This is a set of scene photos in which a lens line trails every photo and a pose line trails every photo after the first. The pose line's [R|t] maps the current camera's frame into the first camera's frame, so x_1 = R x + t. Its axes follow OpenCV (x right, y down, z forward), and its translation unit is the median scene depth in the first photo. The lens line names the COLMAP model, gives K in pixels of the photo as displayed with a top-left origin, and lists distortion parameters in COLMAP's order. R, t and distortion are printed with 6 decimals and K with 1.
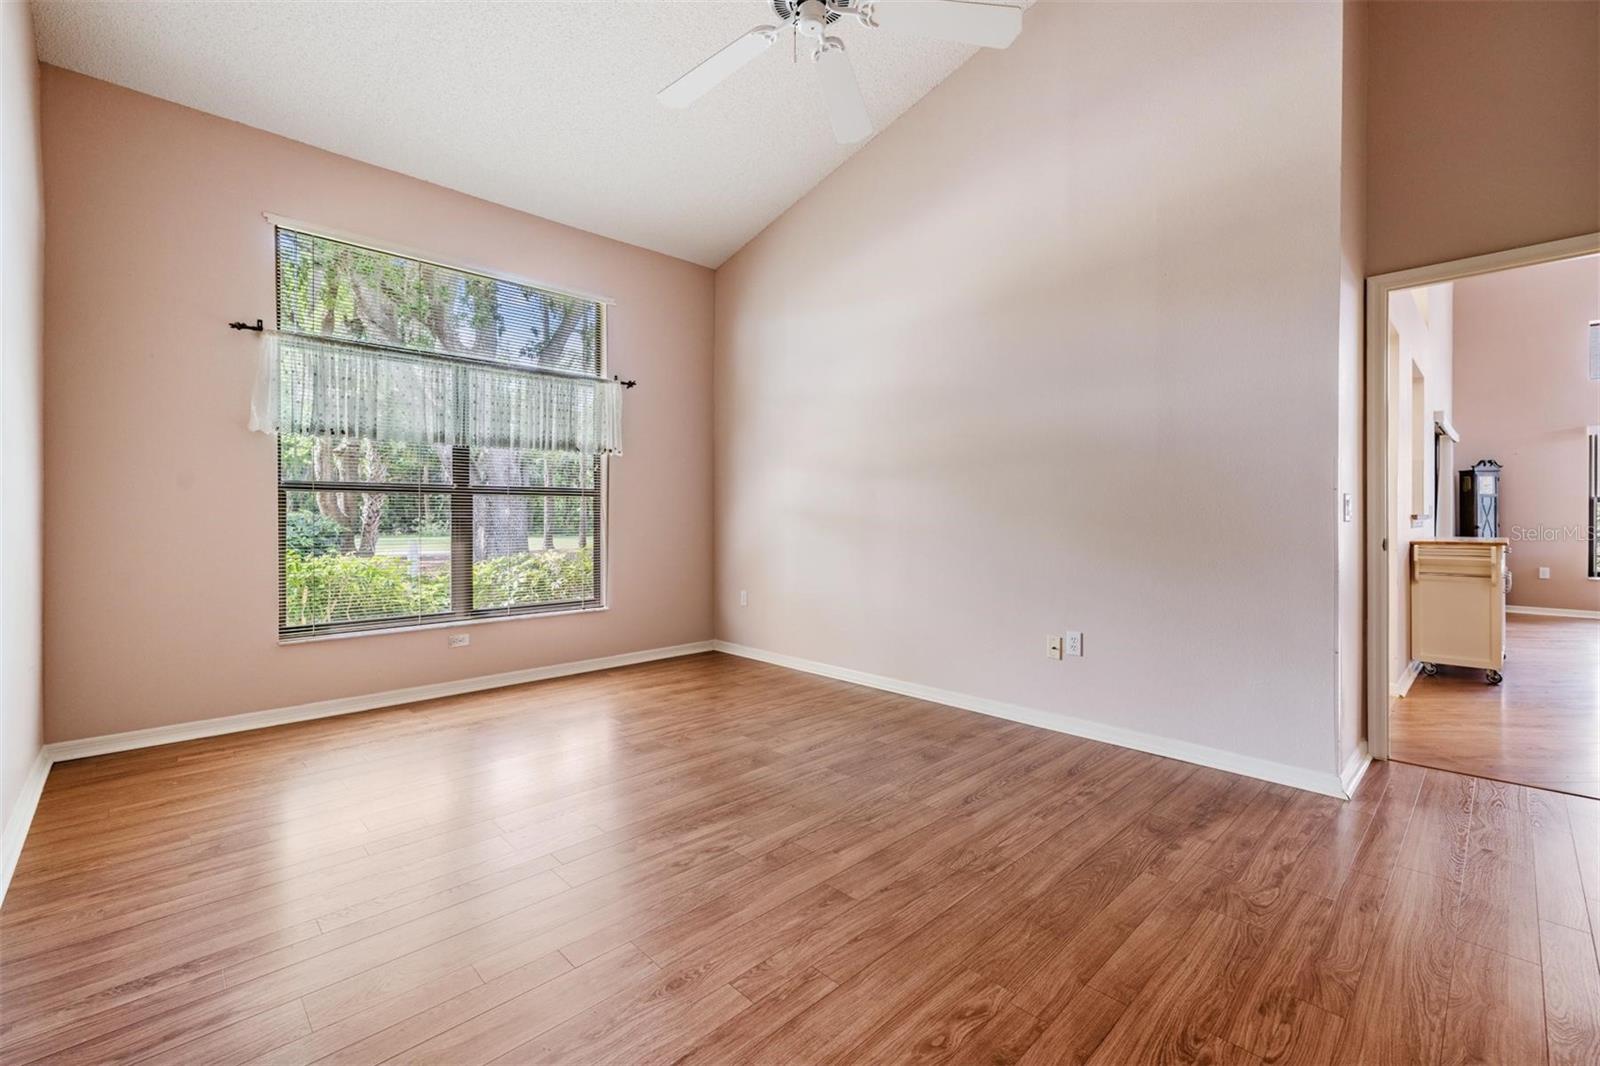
lens RADIAL K [[697.7, 0, 796.2], [0, 697.7, 522.5], [0, 0, 1]] dist [0.002031, -0.001677]
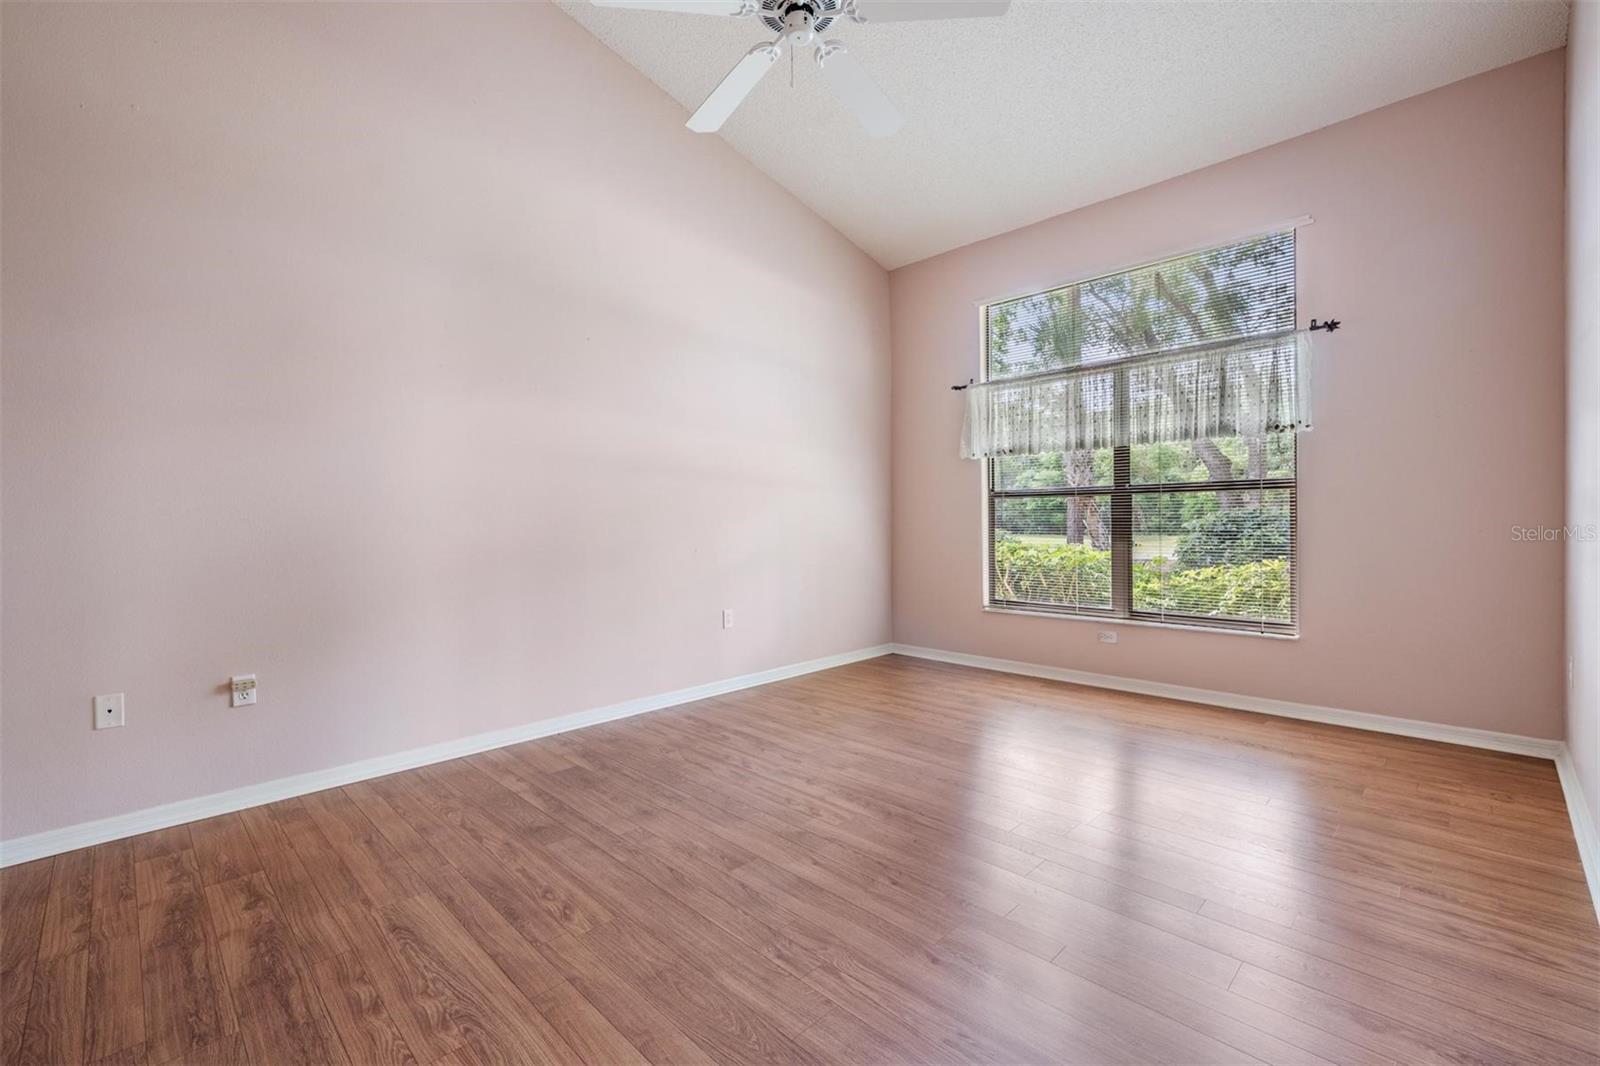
lens RADIAL K [[733.3, 0, 796.6], [0, 733.3, 533.7], [0, 0, 1]] dist [0.000601, -0.000321]
pose [[-0.024396, 0.021942, -0.999462, 1.067070], [0.002601, 0.999757, 0.021885, -0.014765], [0.999699, -0.002066, -0.024447, 0.988277]]
